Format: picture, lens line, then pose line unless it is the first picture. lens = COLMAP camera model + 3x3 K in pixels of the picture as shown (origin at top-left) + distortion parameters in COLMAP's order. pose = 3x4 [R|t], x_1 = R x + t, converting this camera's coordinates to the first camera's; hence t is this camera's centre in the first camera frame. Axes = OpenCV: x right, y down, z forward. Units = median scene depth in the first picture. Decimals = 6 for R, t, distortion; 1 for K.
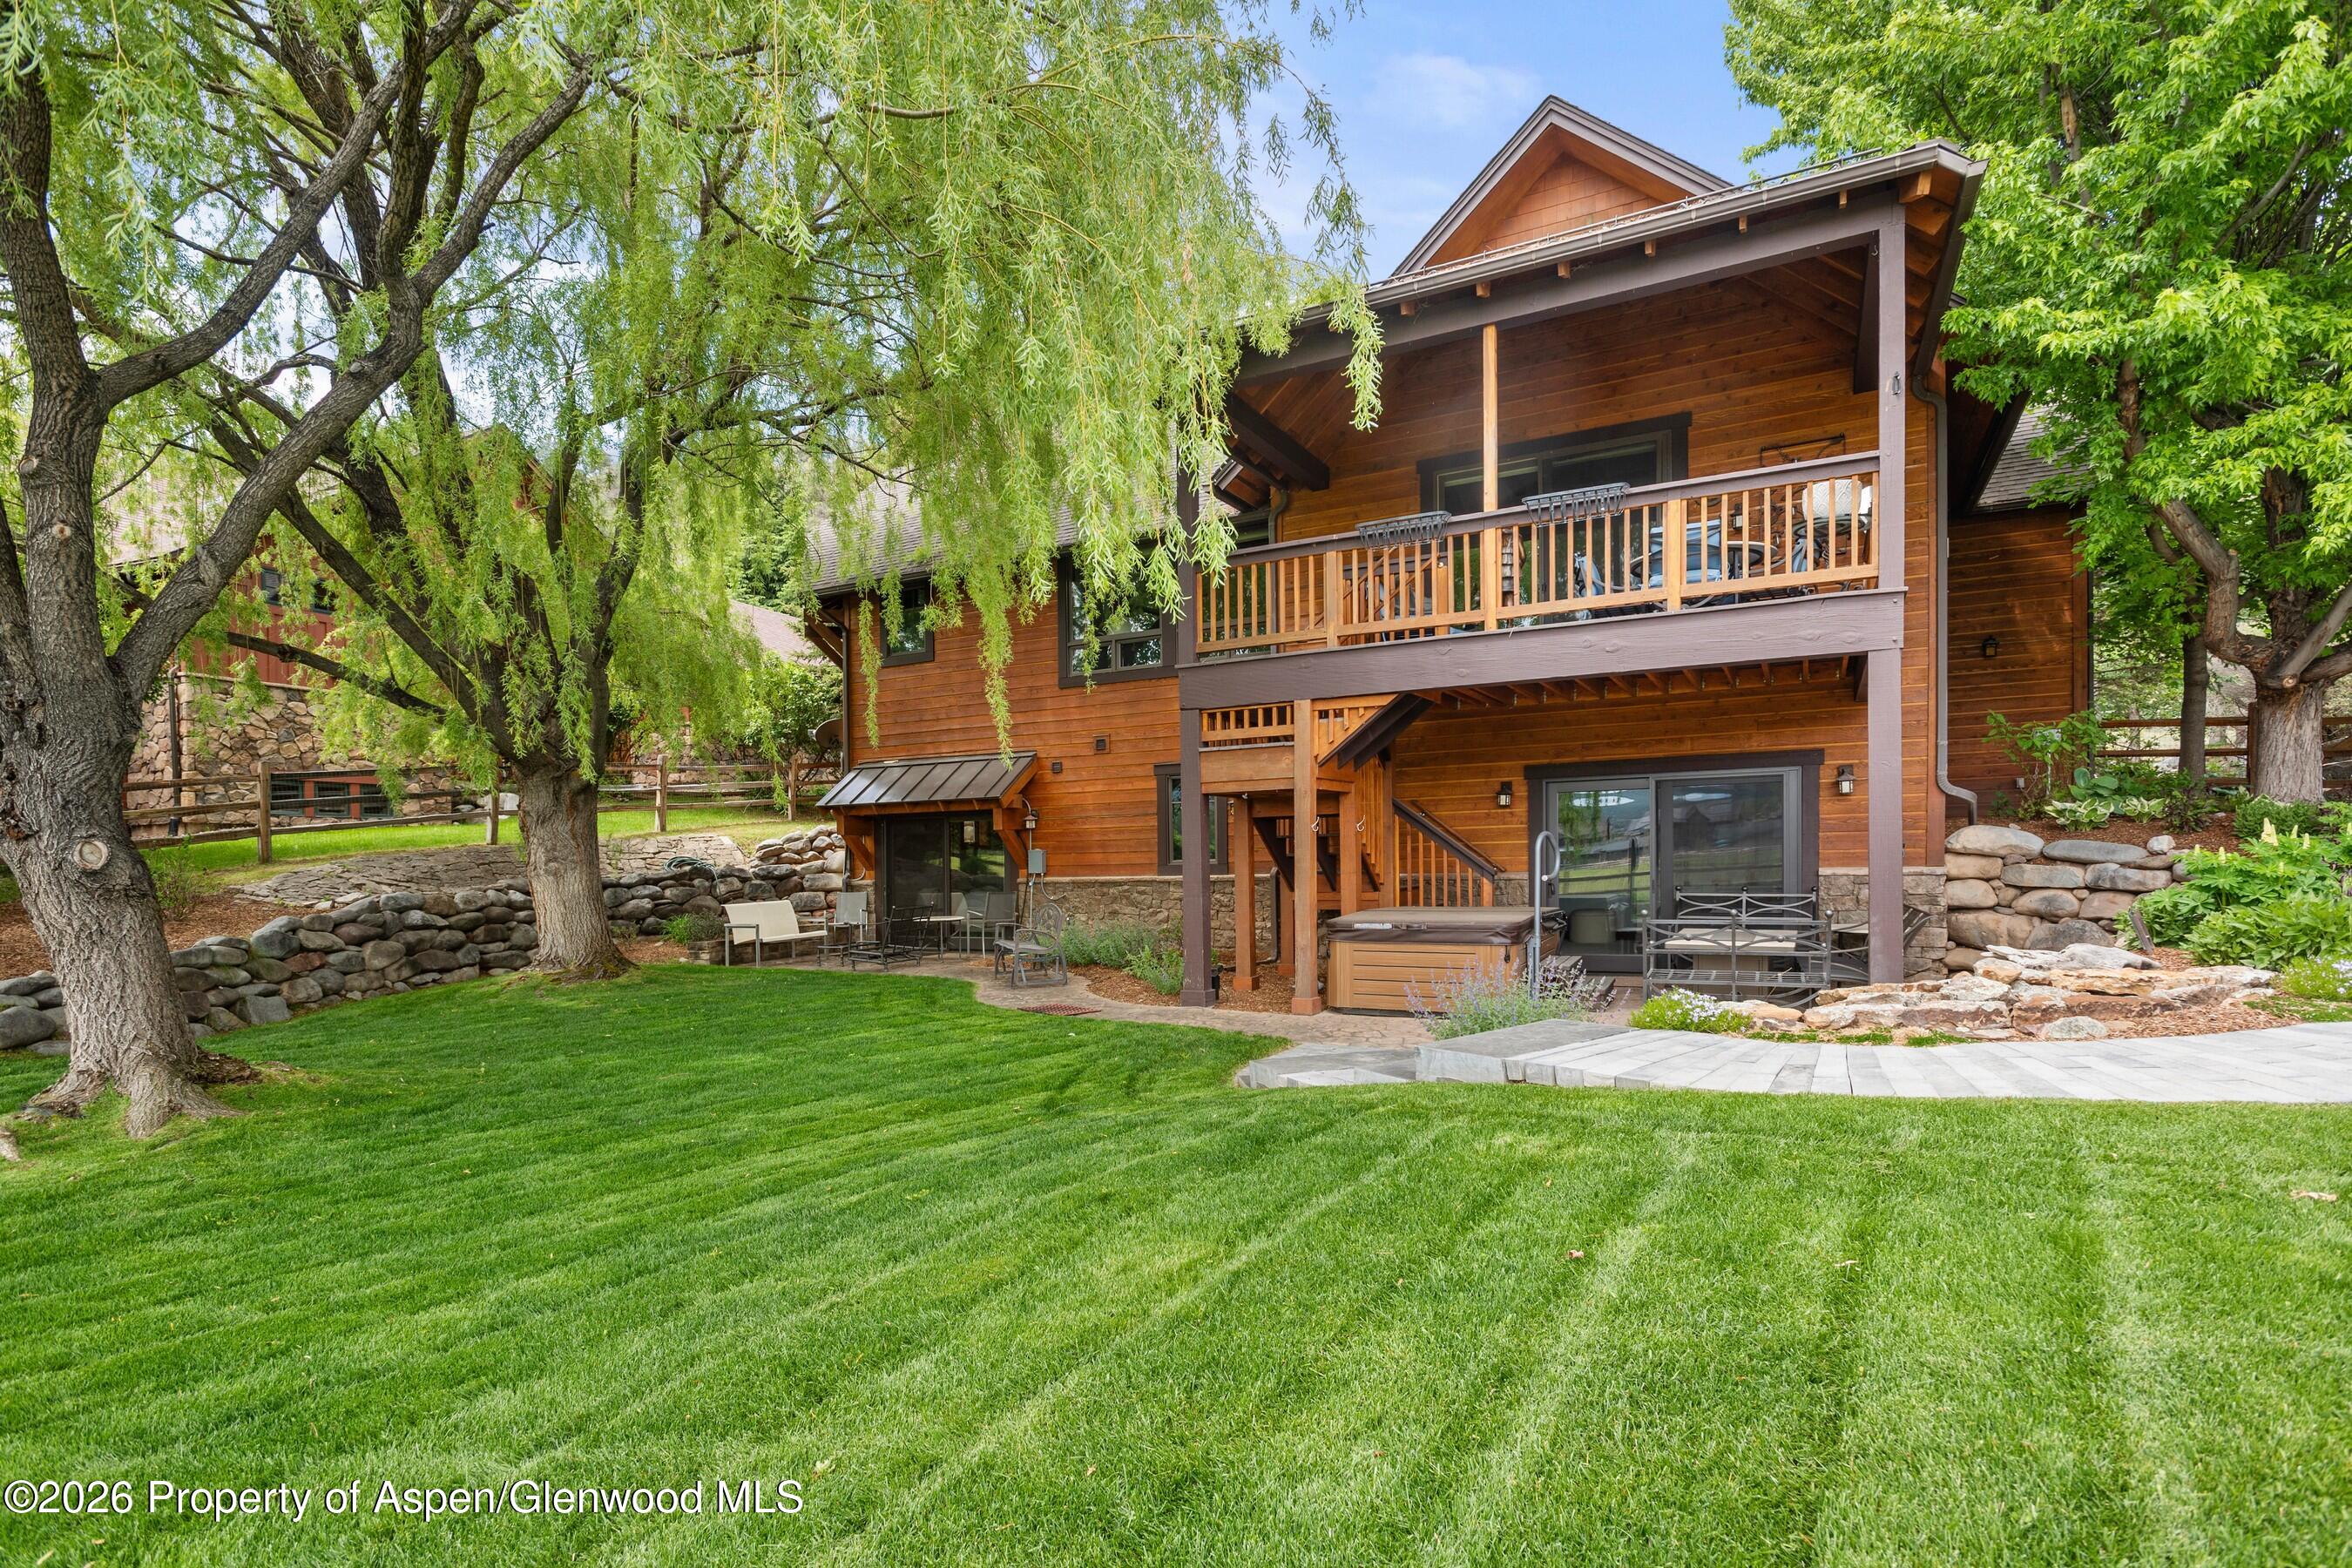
lens RADIAL K [[1177.2, 0, 1172.3], [0, 1177.2, 802.9], [0, 0, 1]] dist [0.001008, 0.000003]
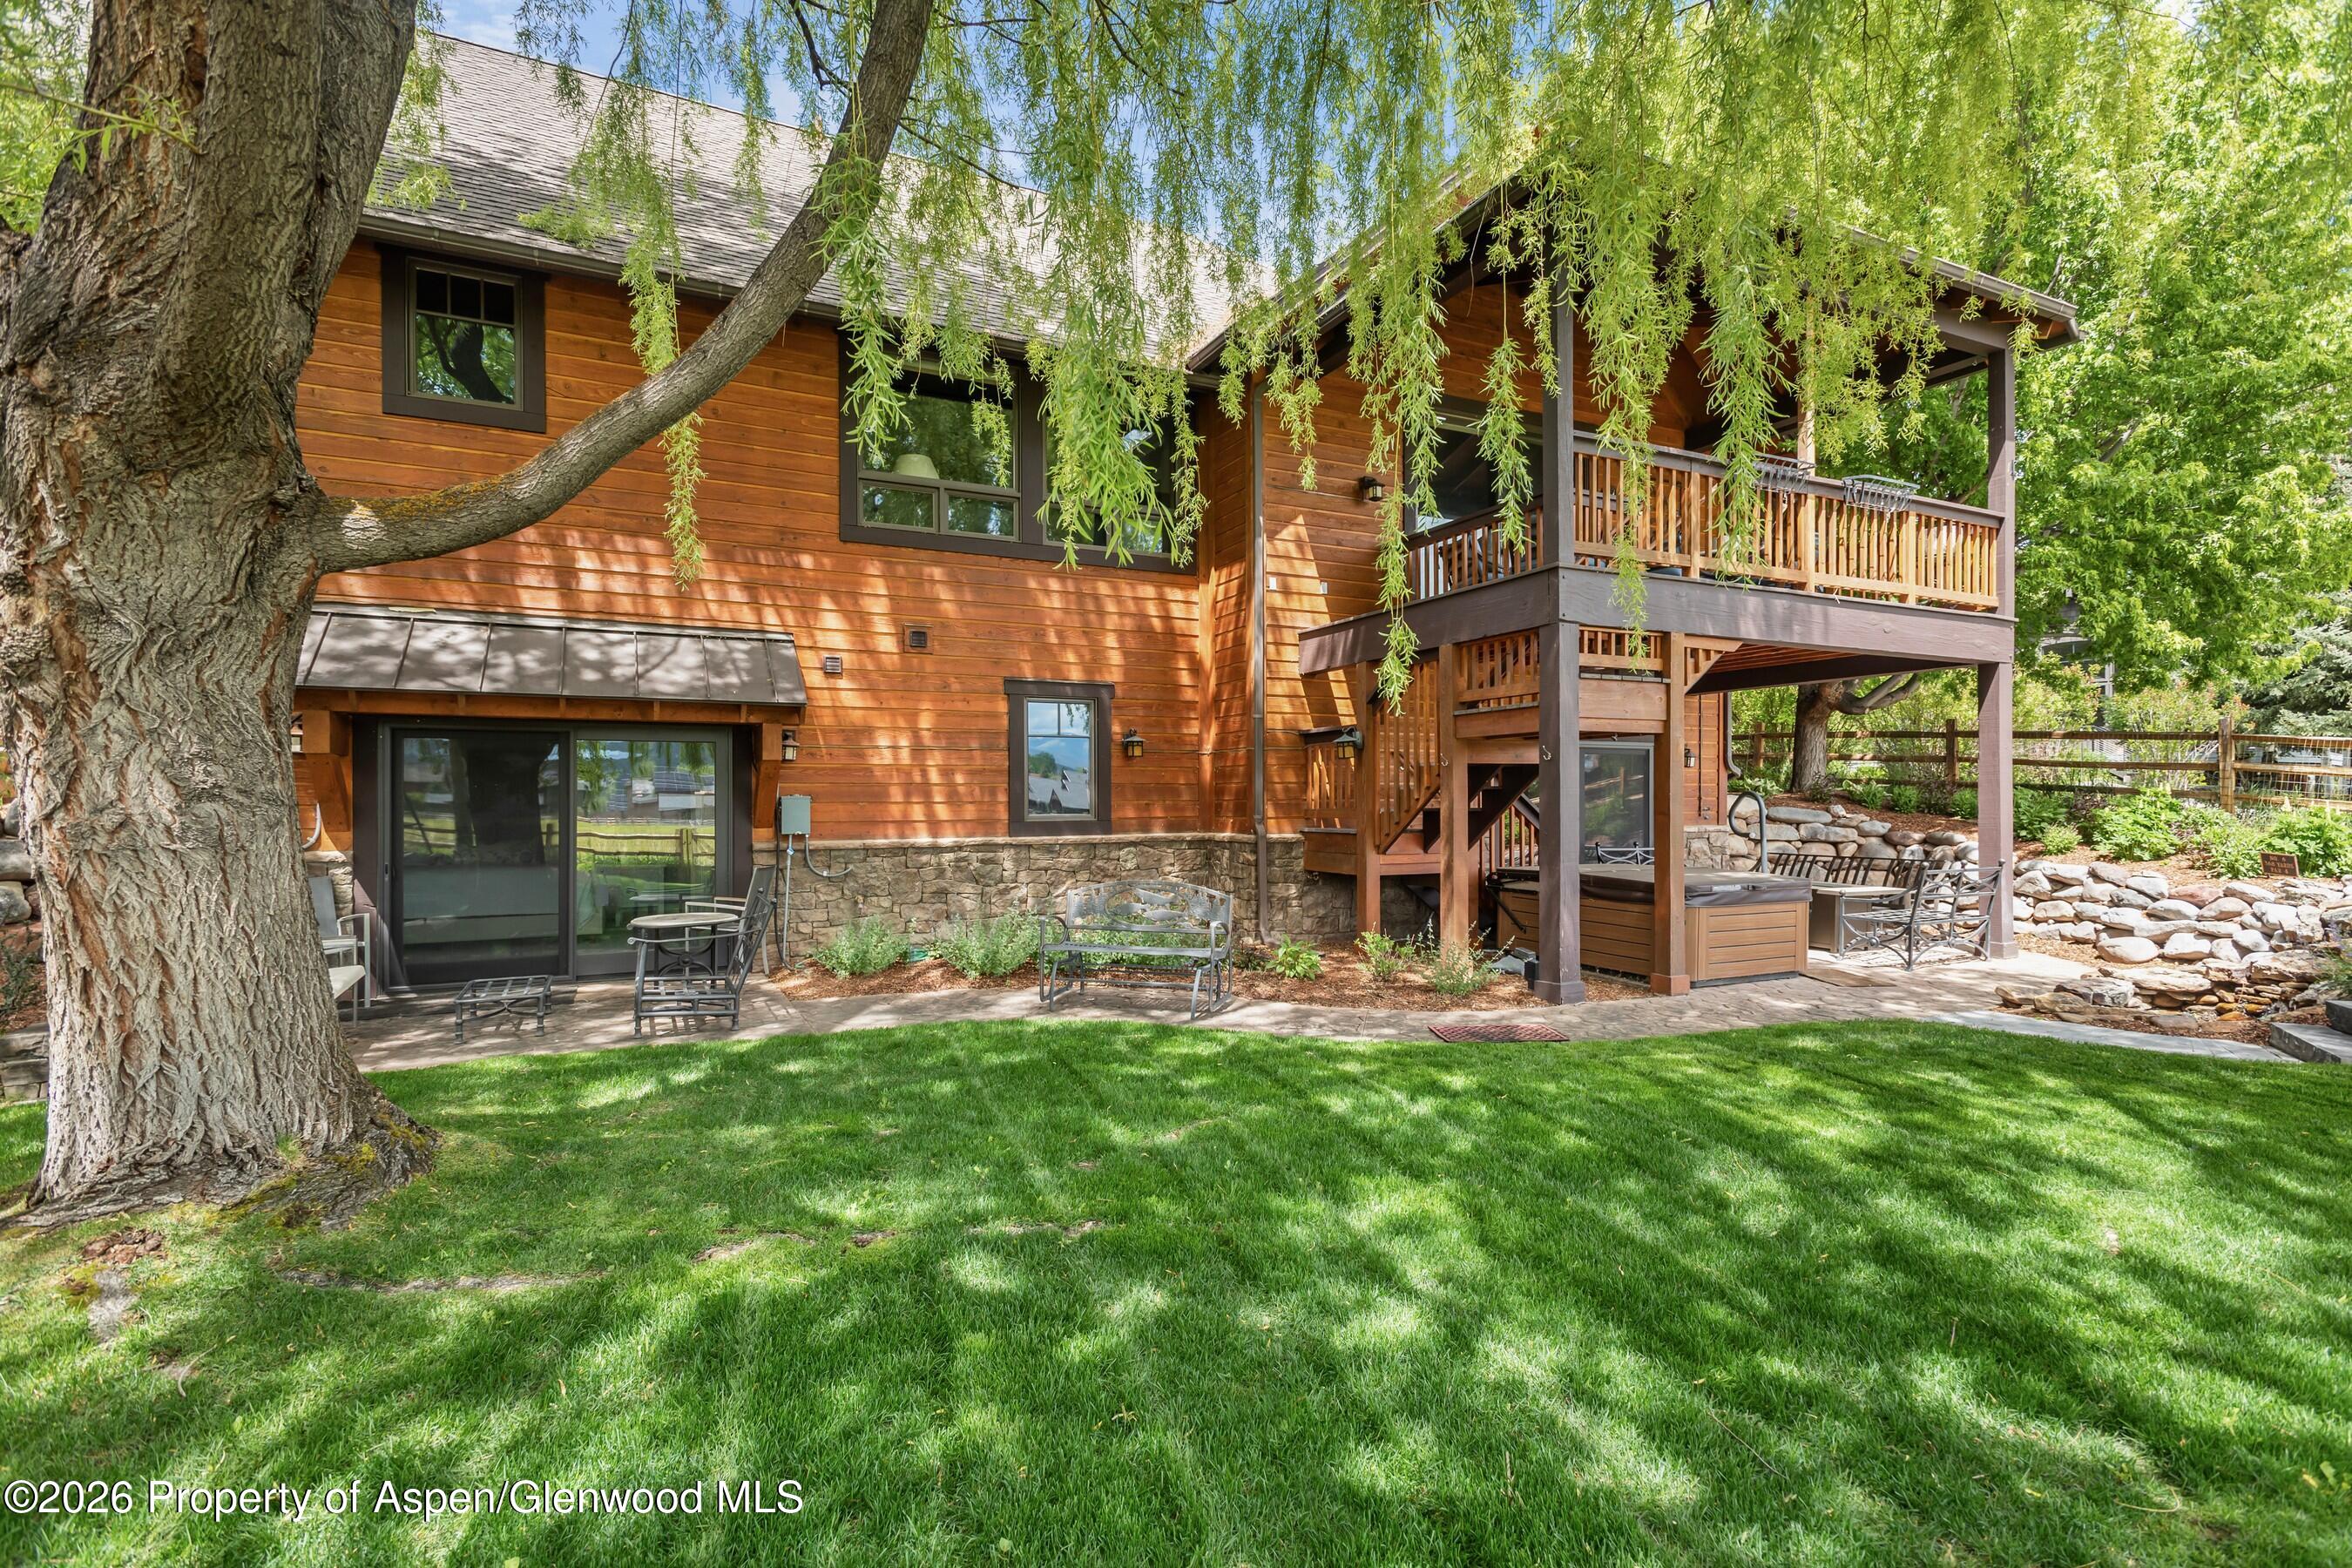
lens RADIAL K [[1160.9, 0, 1176.0], [0, 1160.9, 784.0], [0, 0, 1]] dist [0.000693, 0.000097]
pose [[0.581180, 0.033376, 0.813091, -0.738901], [-0.045503, 0.998928, -0.008480, 0.044913], [-0.812502, -0.032070, 0.582075, 0.734841]]
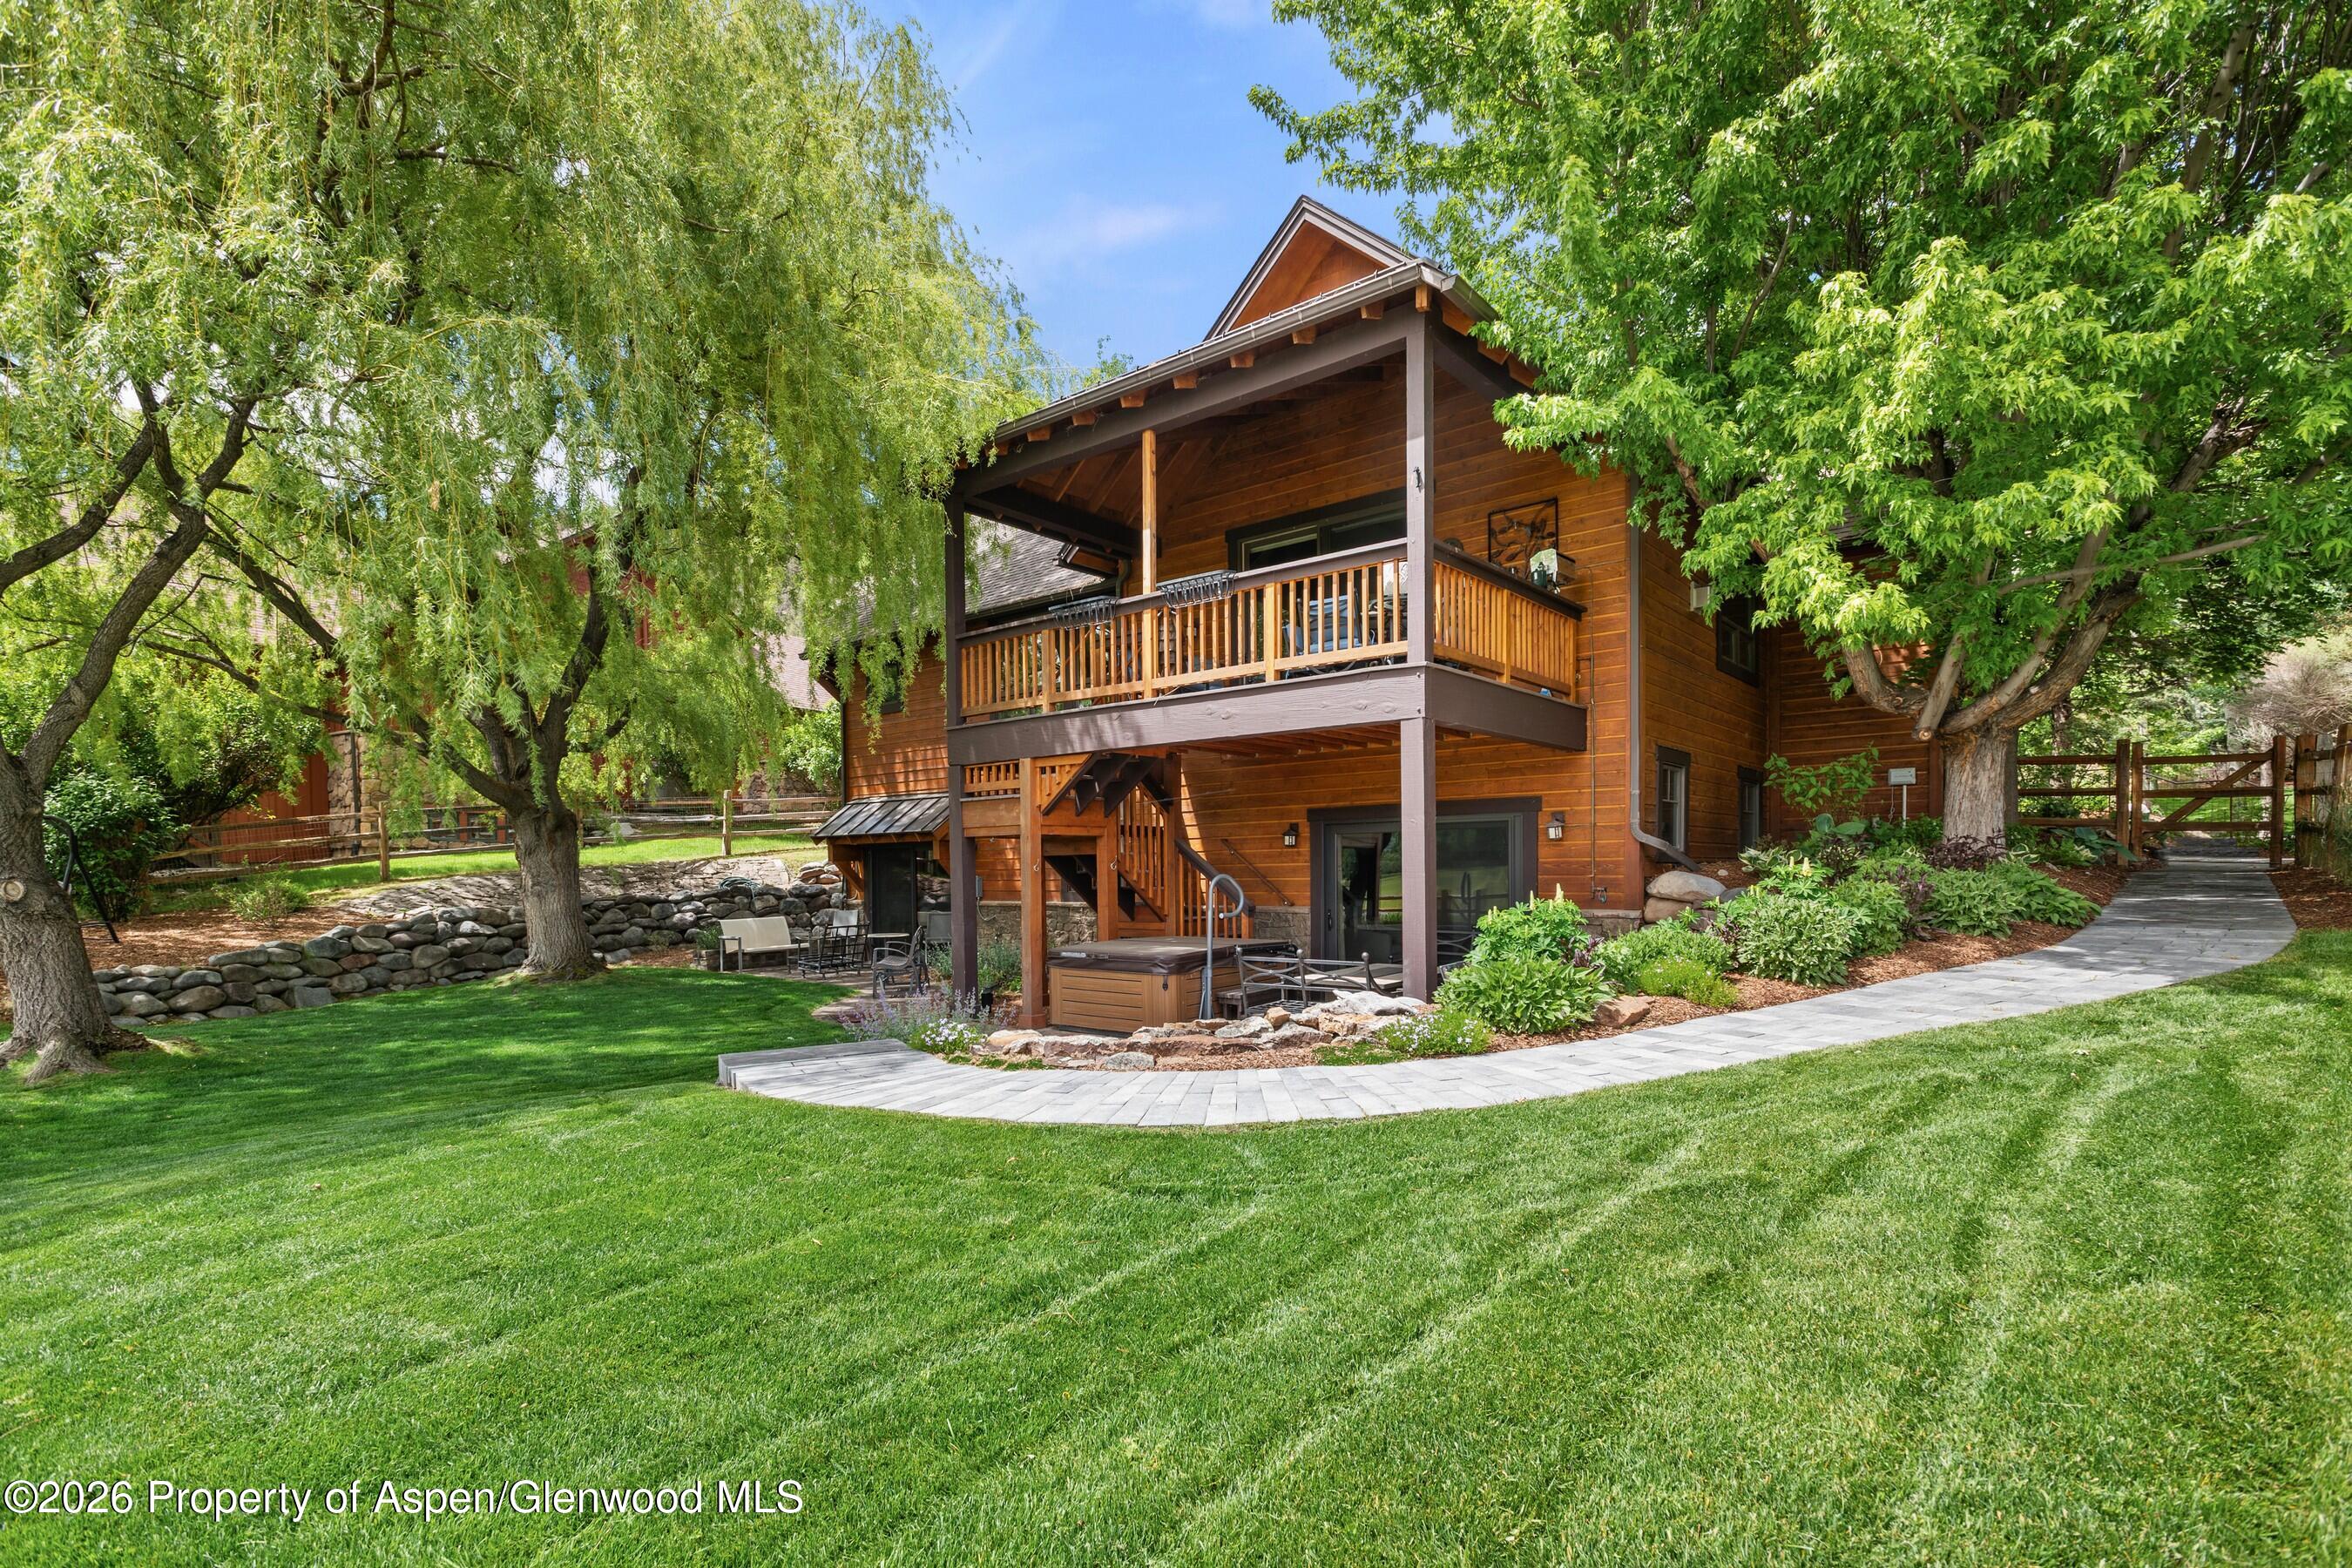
lens RADIAL K [[1140.0, 0, 1179.8], [0, 1140.0, 835.0], [0, 0, 1]] dist [0.001701, 0.000445]
pose [[0.982137, 0.003614, -0.188135, 0.439852], [-0.000563, 0.999867, 0.016270, -0.028376], [0.188169, -0.015874, 0.982008, -0.070428]]
